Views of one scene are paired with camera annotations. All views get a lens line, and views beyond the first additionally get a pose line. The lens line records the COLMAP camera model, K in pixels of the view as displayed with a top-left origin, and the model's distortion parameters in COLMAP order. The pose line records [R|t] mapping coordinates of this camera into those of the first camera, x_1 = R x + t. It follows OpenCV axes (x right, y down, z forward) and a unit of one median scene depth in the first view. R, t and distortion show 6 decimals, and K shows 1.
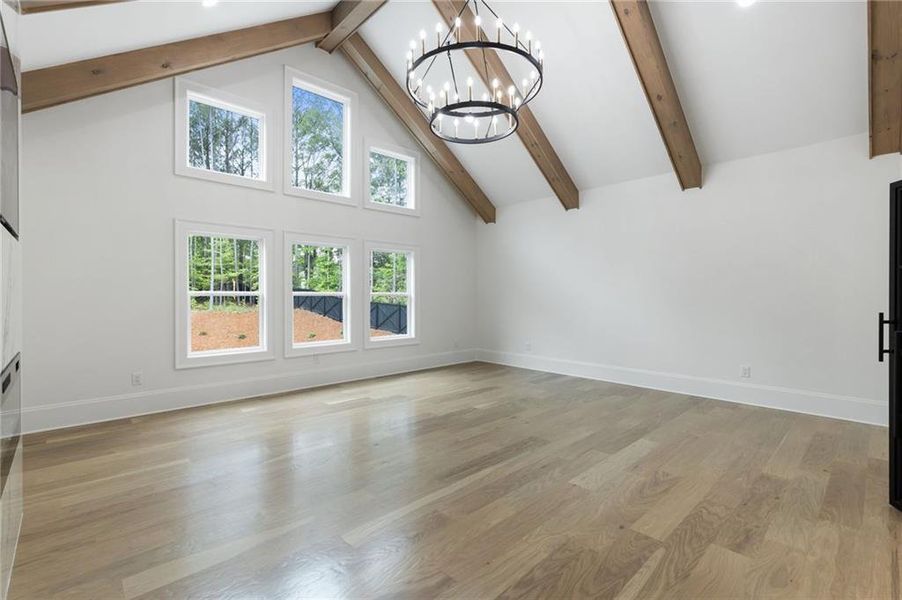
lens RADIAL K [[407.2, 0, 452.1], [0, 407.2, 293.7], [0, 0, 1]] dist [0.004228, 0.000234]
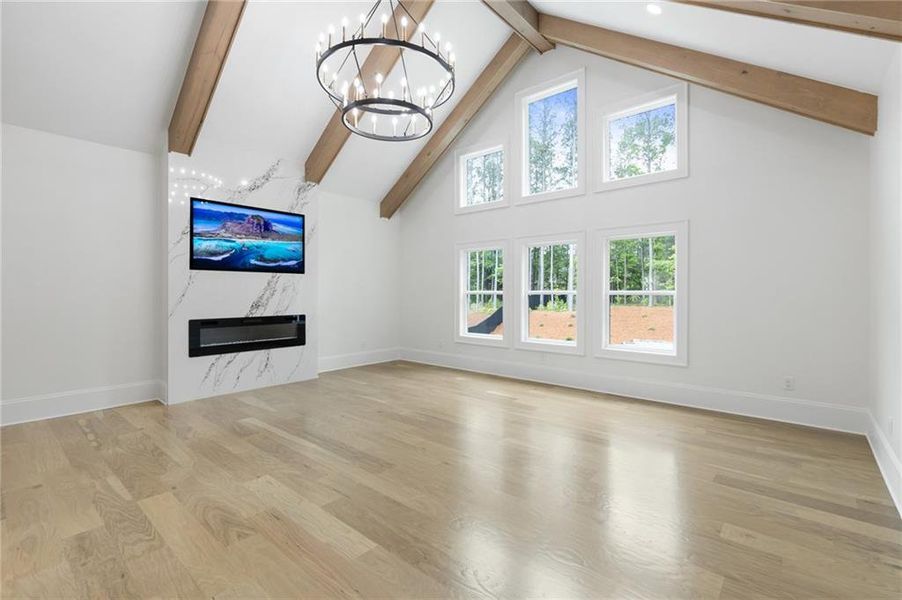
lens RADIAL K [[407.2, 0, 451.1], [0, 407.2, 295.5], [0, 0, 1]] dist [0.004228, 0.000234]
pose [[0.097639, 0.006470, -0.995201, 1.376806], [0.001223, 0.999977, 0.006621, 0.002502], [0.995221, -0.001864, 0.097629, 1.386513]]
